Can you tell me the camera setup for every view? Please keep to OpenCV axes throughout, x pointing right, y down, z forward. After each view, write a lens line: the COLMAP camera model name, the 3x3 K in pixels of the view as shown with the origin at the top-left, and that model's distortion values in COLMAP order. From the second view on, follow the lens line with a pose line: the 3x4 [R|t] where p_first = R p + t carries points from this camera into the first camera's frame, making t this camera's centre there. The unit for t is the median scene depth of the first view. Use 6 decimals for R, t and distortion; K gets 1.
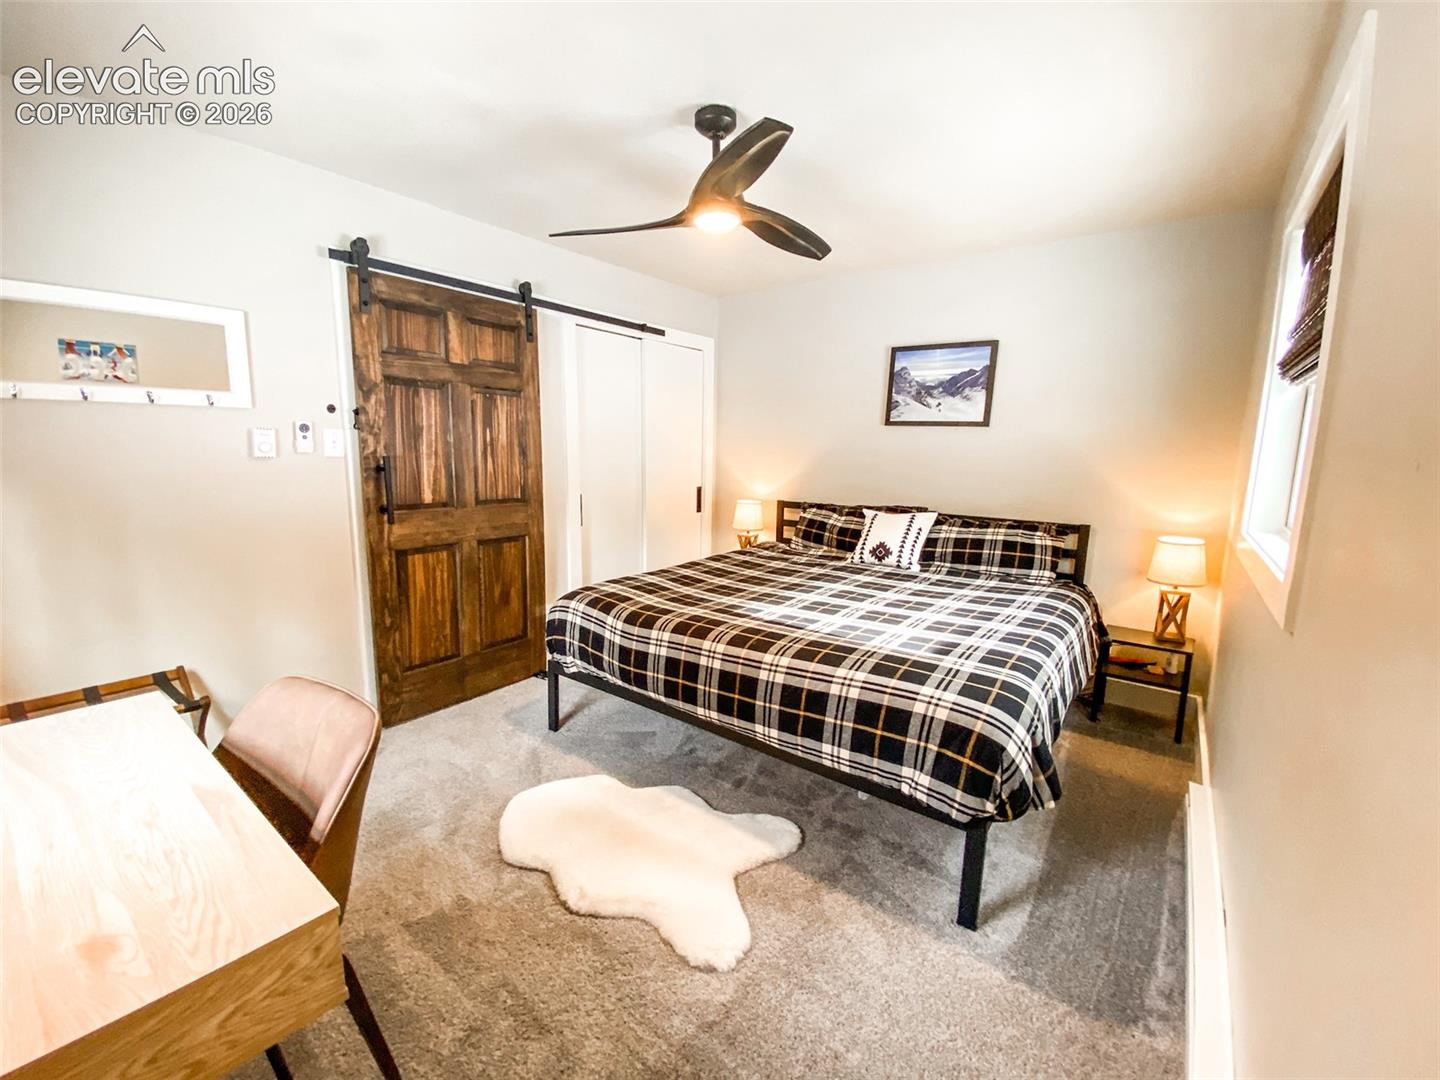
lens RADIAL K [[594.2, 0, 714.5], [0, 594.2, 548.3], [0, 0, 1]] dist [0.028206, -0.000163]
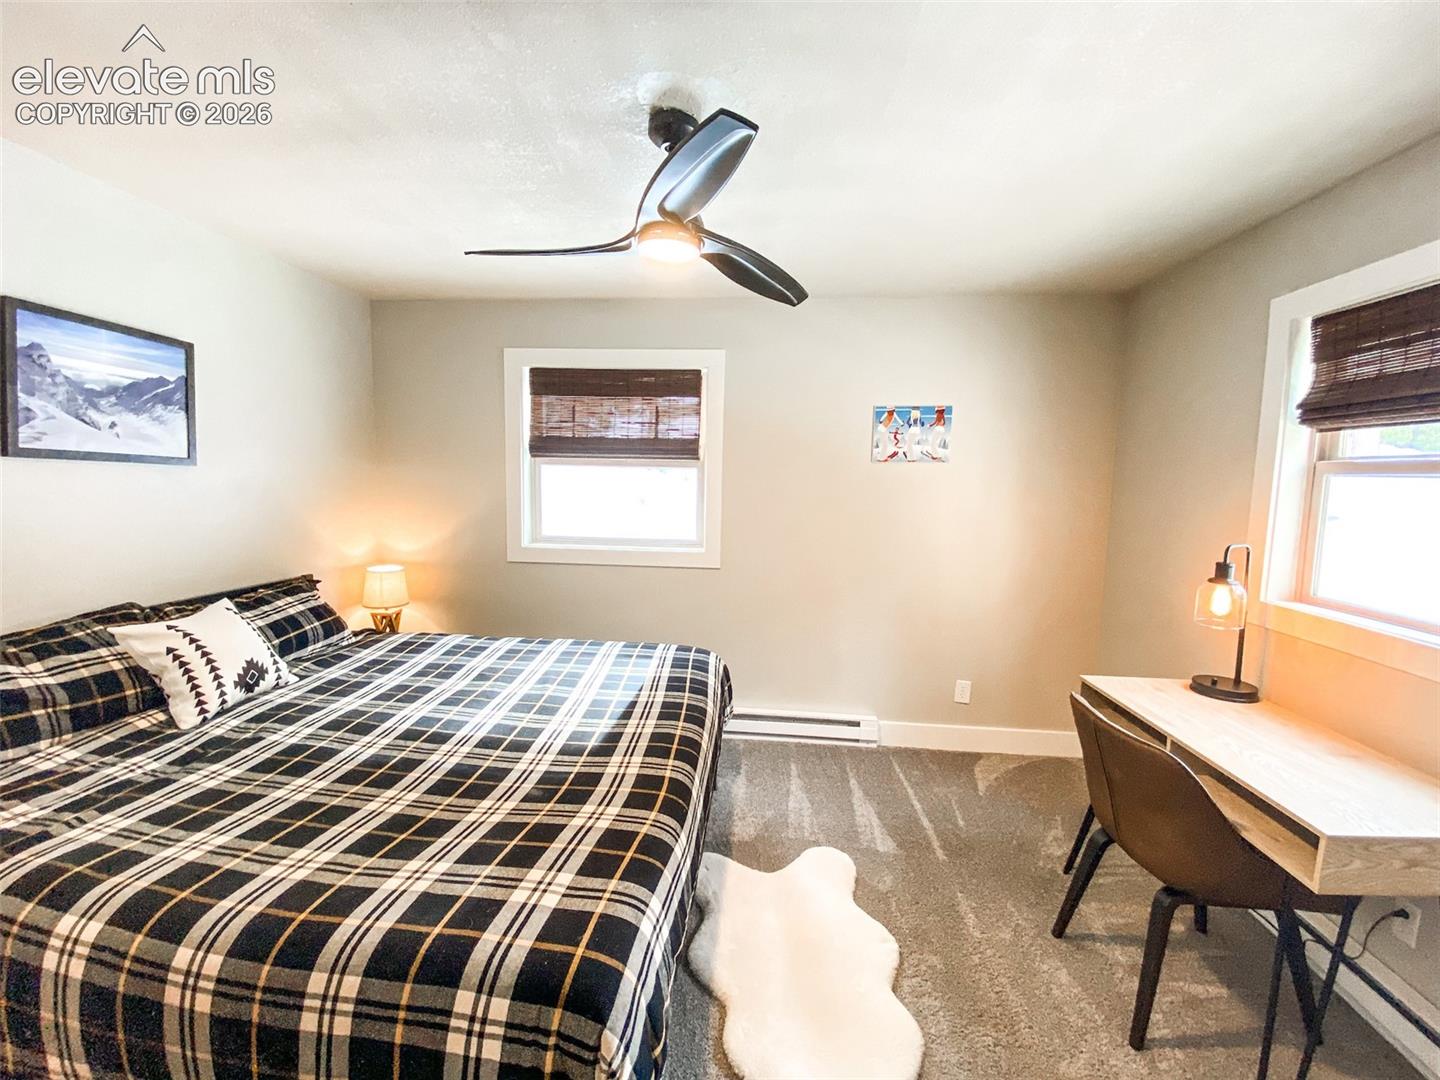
lens RADIAL K [[594.2, 0, 714.5], [0, 594.2, 548.3], [0, 0, 1]] dist [0.028206, -0.000163]
pose [[-0.524397, -0.135443, 0.840632, -0.530612], [0.112205, 0.967666, 0.225905, -0.234311], [-0.844048, 0.212788, -0.492244, 0.999165]]
